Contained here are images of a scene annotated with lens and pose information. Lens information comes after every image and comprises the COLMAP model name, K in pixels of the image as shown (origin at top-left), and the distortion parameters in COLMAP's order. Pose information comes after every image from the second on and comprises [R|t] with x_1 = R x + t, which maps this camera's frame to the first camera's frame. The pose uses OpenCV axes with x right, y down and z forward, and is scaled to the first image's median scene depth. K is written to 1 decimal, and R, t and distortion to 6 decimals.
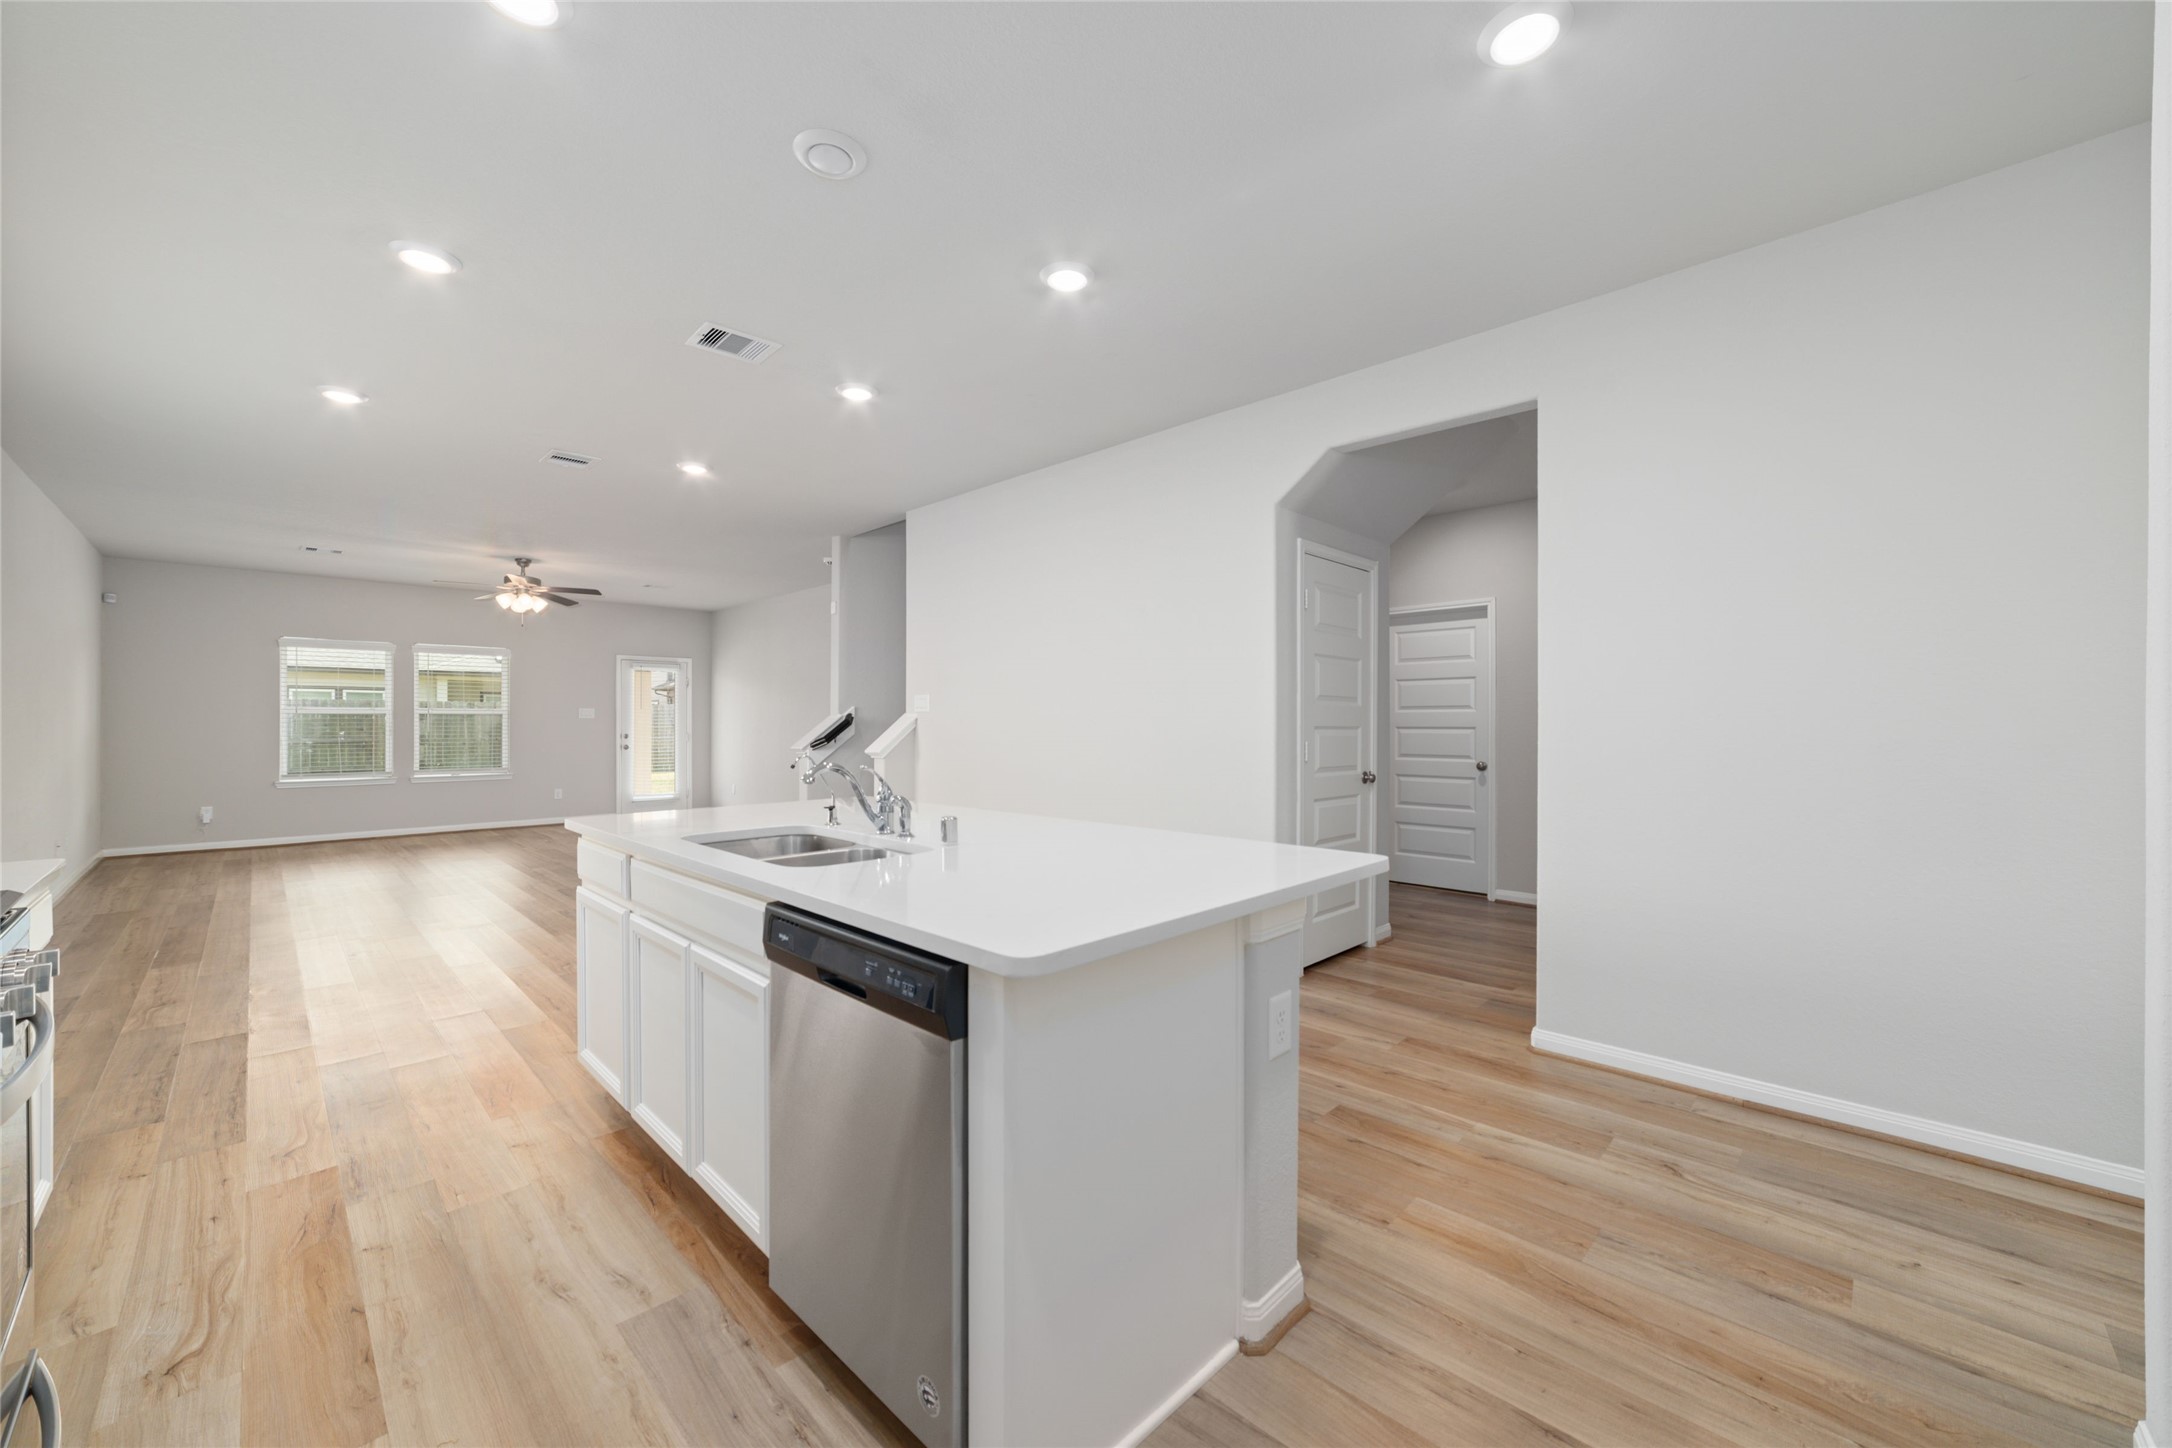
lens RADIAL K [[830.1, 0, 1086.0], [0, 830.1, 724.0], [0, 0, 1]] dist [-0.007423, -0.000026]
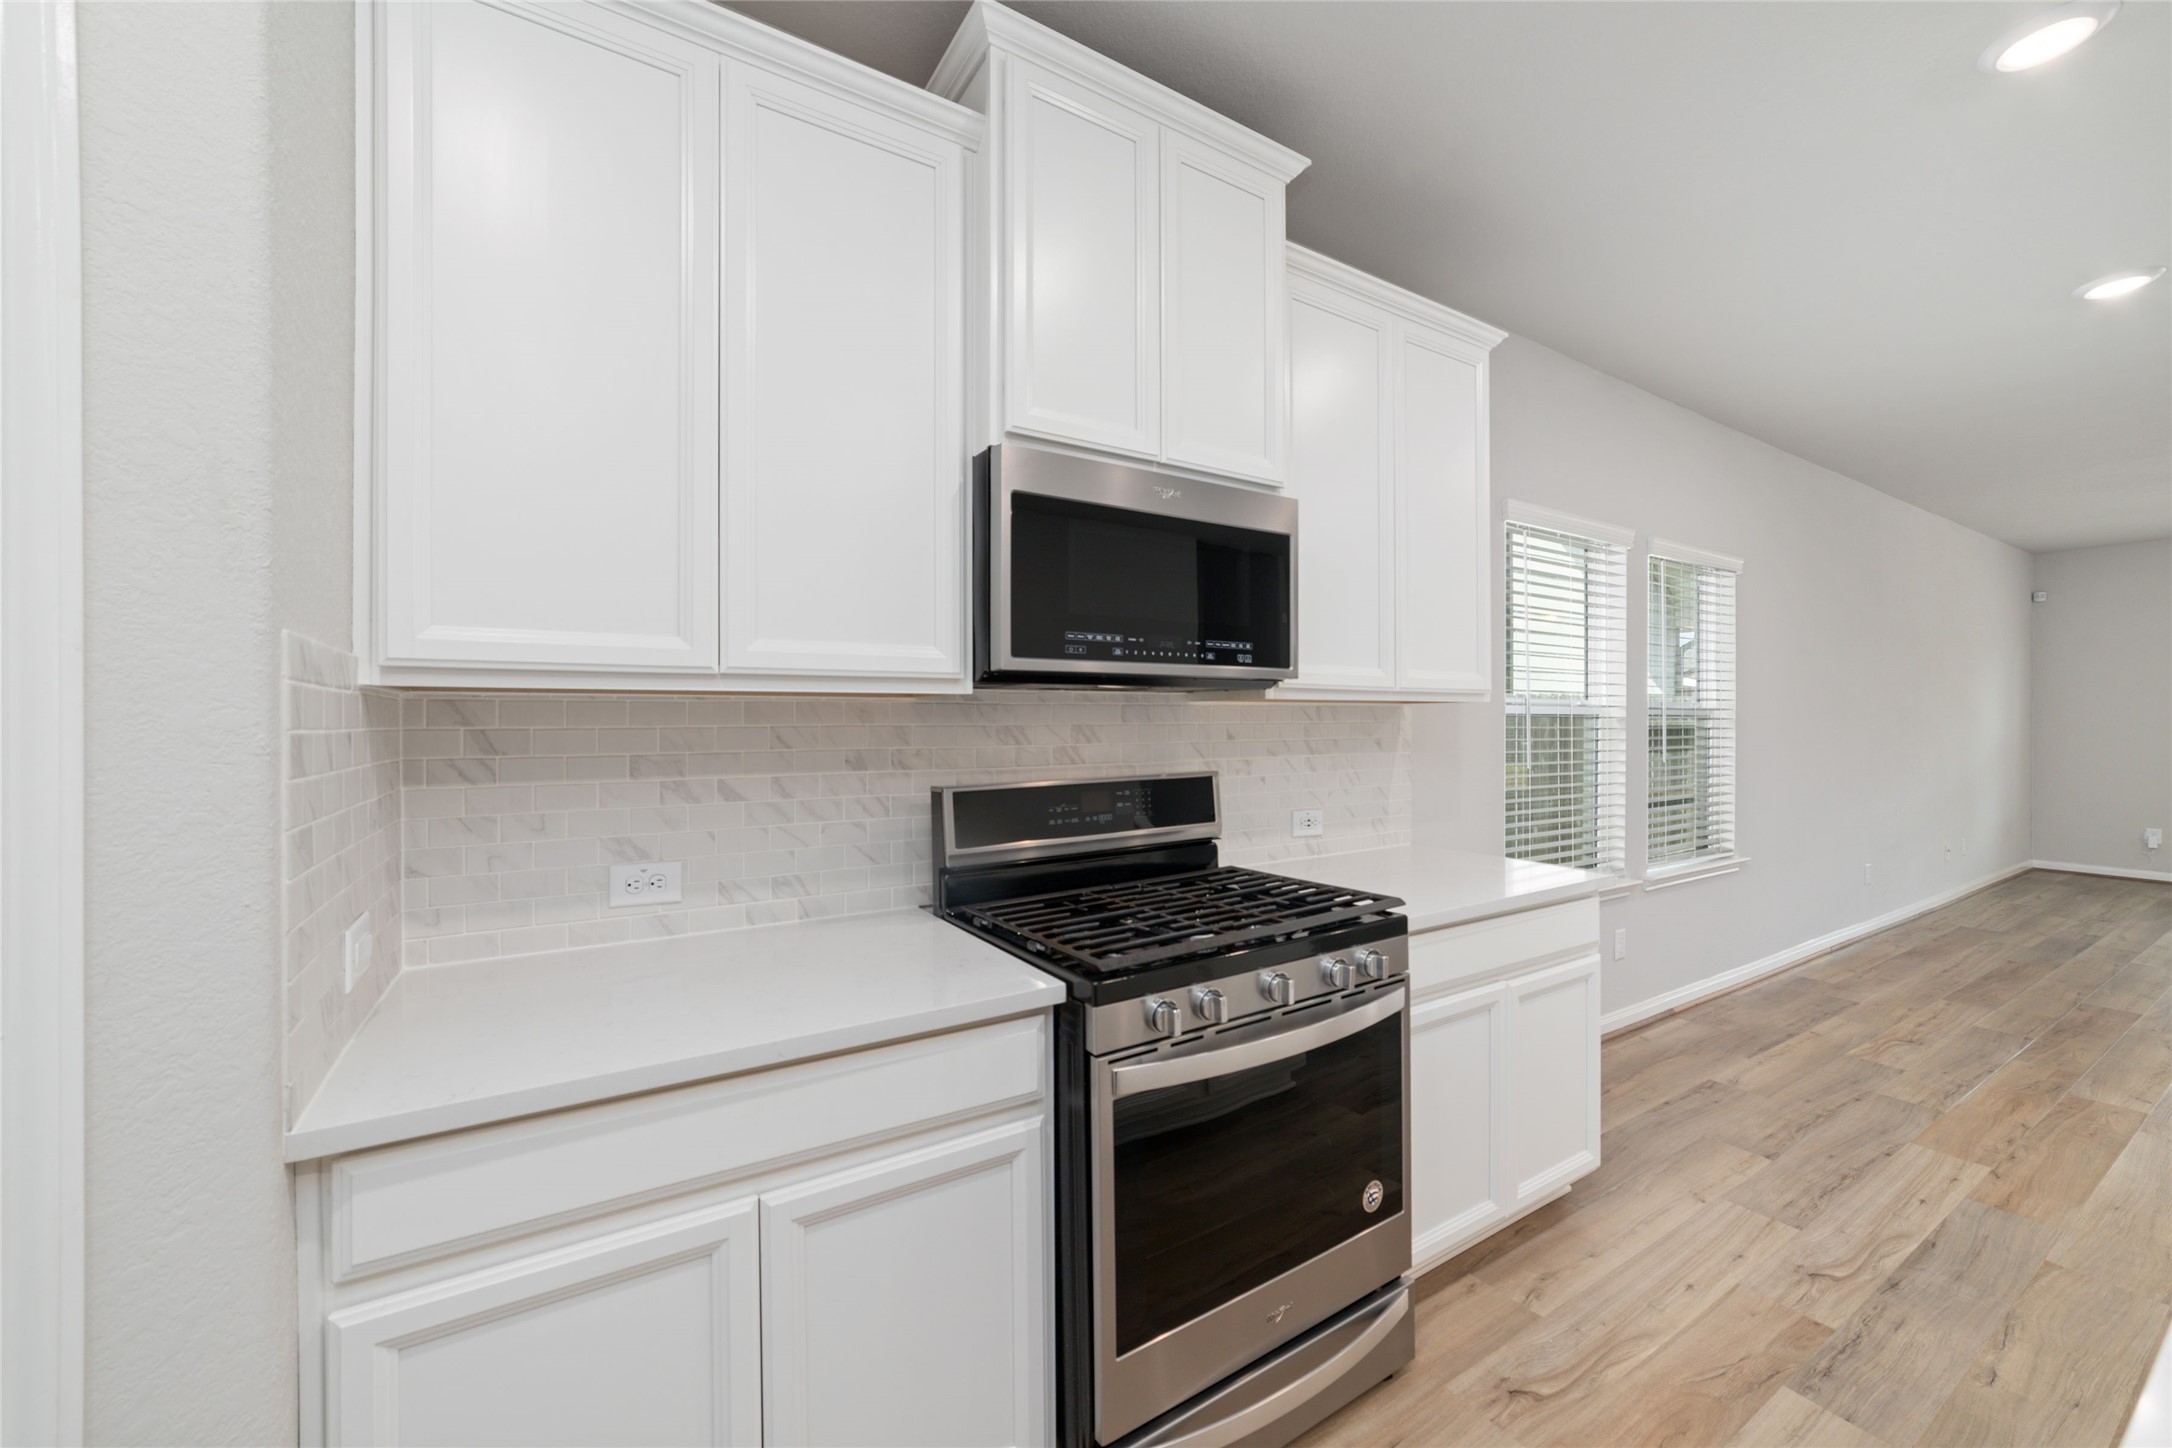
lens RADIAL K [[830.1, 0, 1086.0], [0, 830.1, 724.0], [0, 0, 1]] dist [-0.007423, -0.000026]
pose [[-0.239728, 0.005973, -0.970822, 0.005284], [-0.000212, 0.999981, 0.006204, -0.038224], [0.970840, 0.001693, -0.239723, 0.510007]]
